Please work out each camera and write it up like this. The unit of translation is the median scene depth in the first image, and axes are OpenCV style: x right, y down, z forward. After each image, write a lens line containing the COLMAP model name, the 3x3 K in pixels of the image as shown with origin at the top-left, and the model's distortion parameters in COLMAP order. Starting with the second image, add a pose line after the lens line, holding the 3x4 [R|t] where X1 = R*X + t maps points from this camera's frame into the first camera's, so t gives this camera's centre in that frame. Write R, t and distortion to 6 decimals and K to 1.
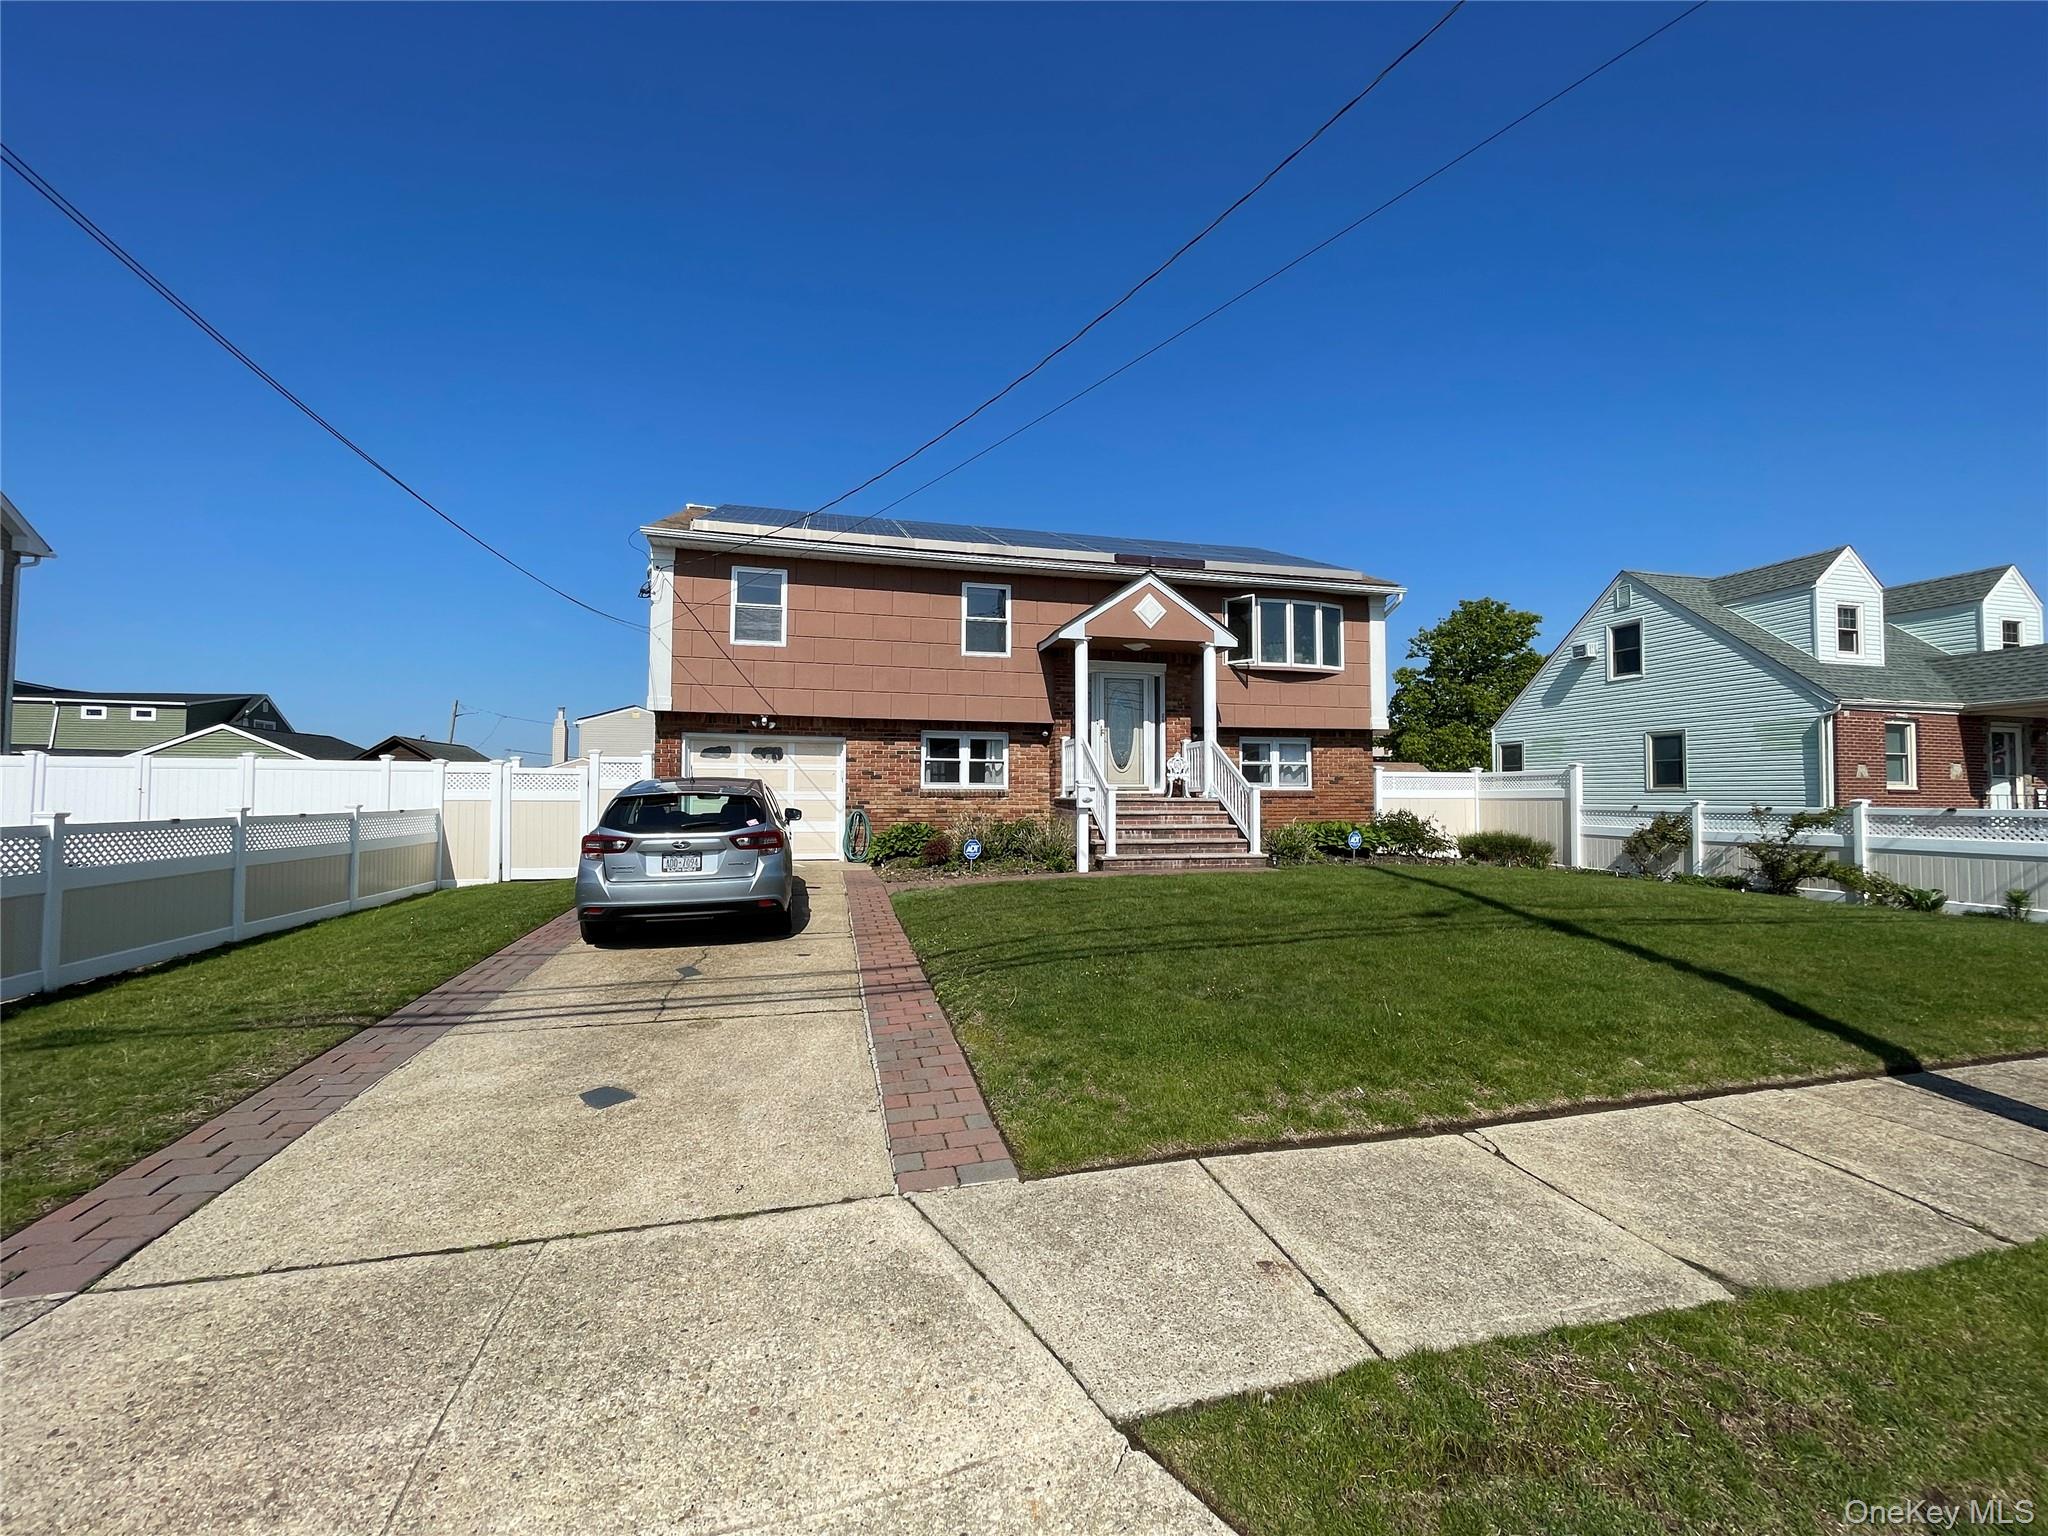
lens RADIAL K [[859.6, 0, 1017.0], [0, 859.6, 776.0], [0, 0, 1]] dist [-0.002915, -0.000294]
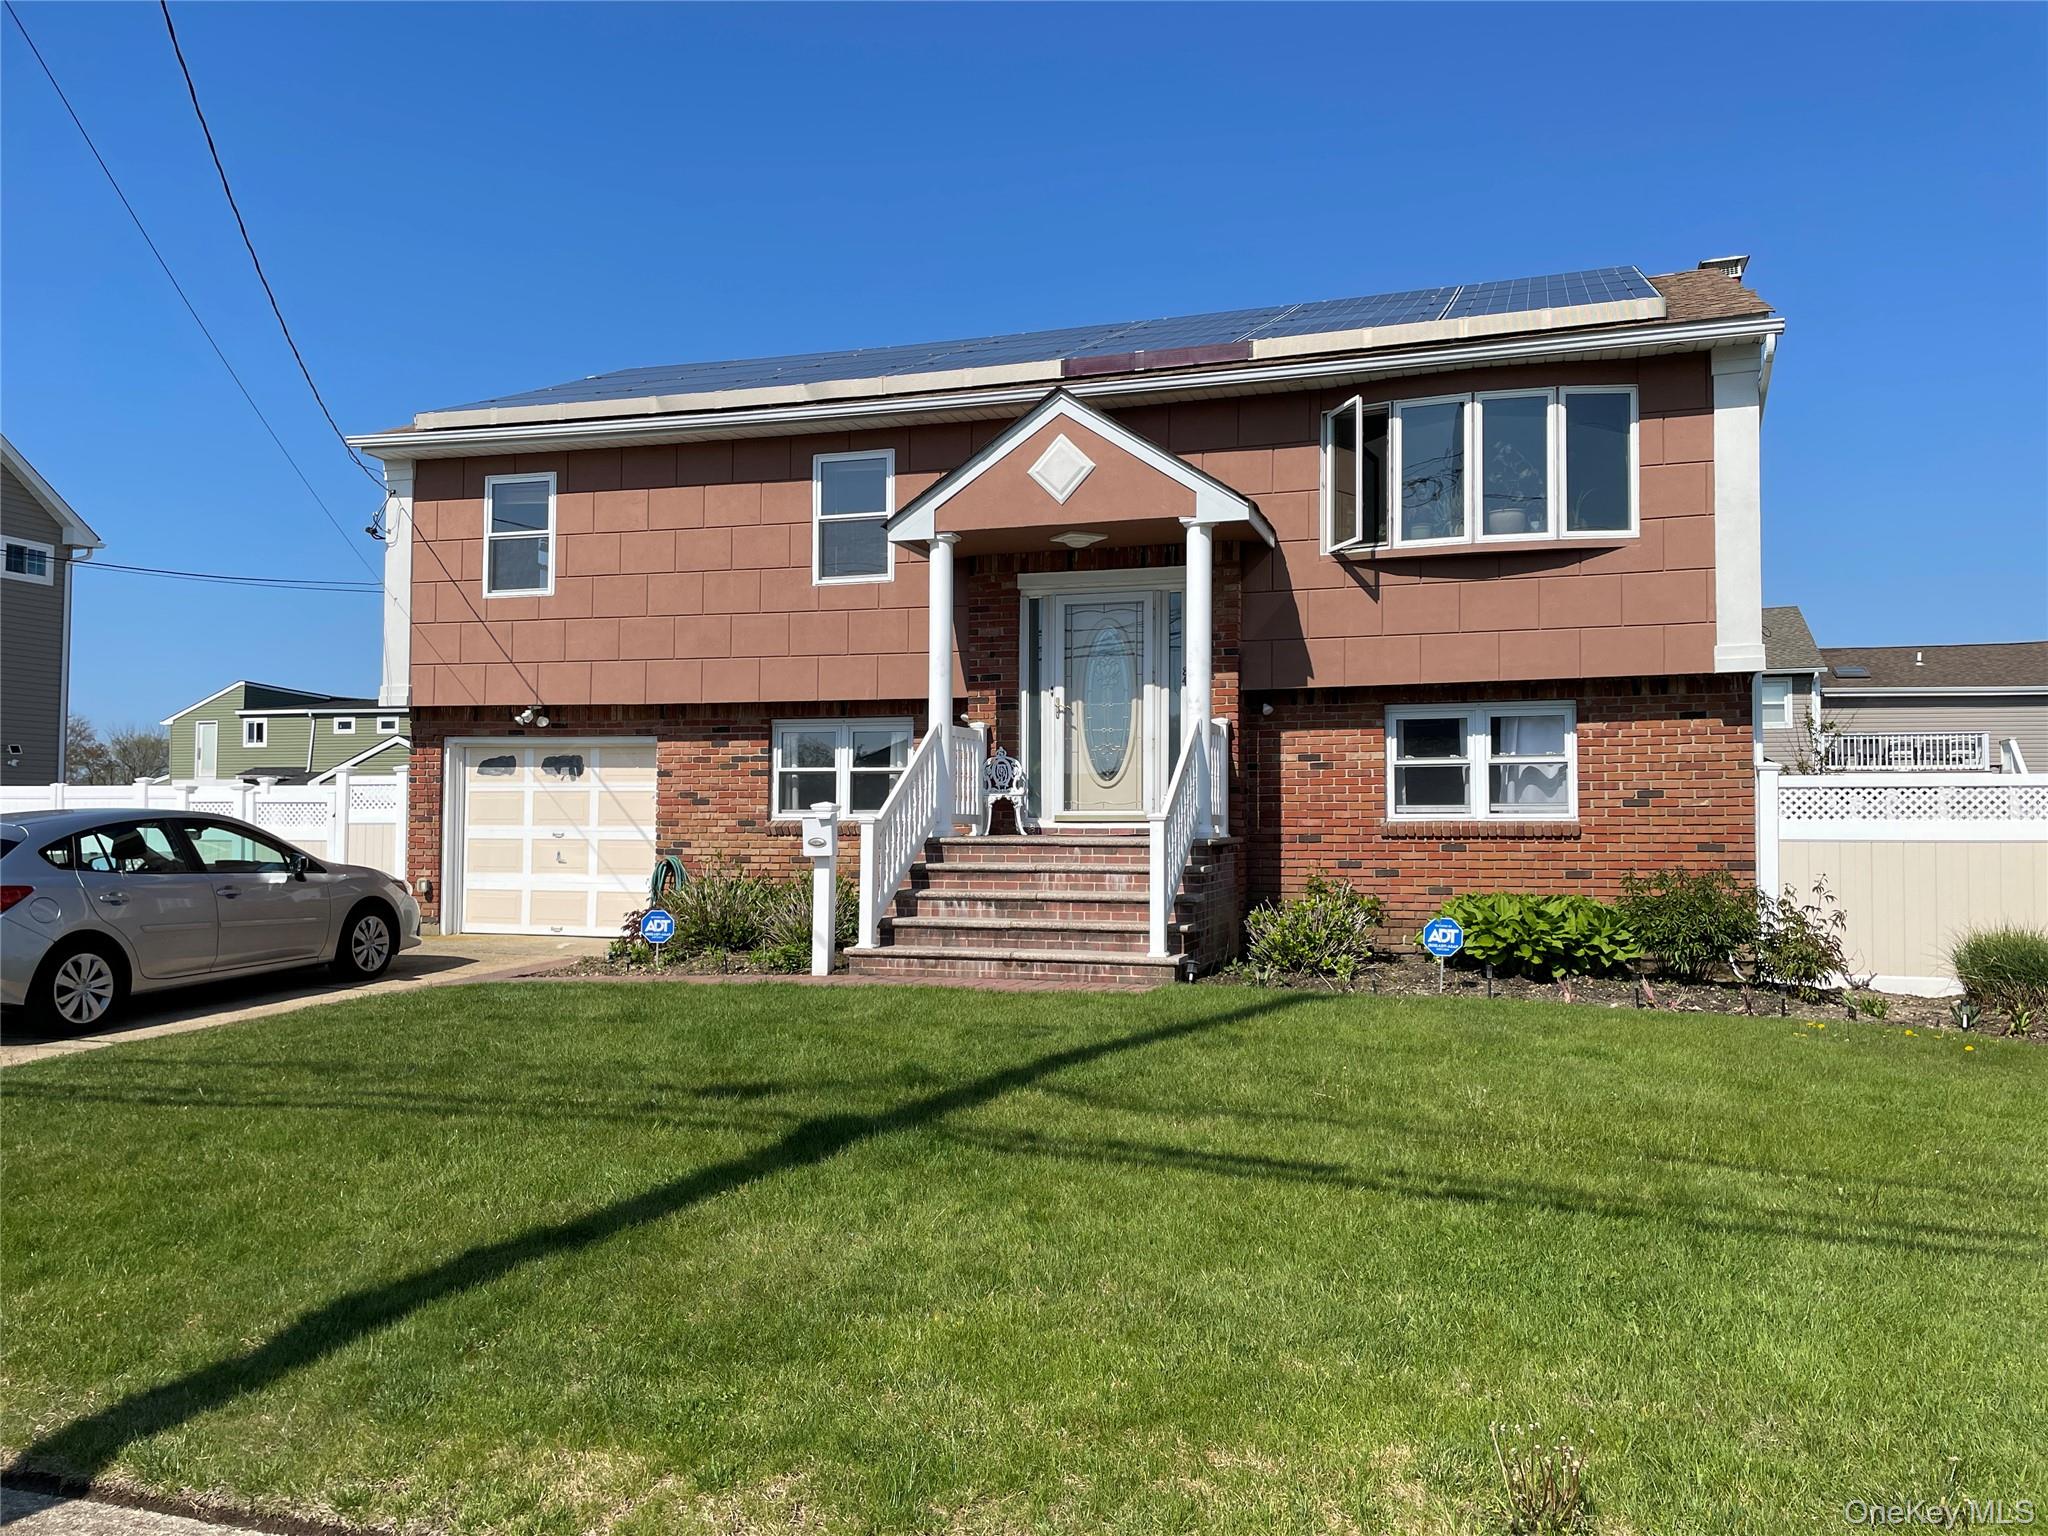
lens RADIAL K [[1609.0, 0, 1024.0], [0, 1609.0, 768.0], [0, 0, 1]] dist [0.100698, -0.135510]
pose [[0.839940, -0.020722, -0.542283, 0.733488], [0.012577, 0.999746, -0.018723, 0.001951], [0.542533, 0.008905, 0.839987, 0.216447]]
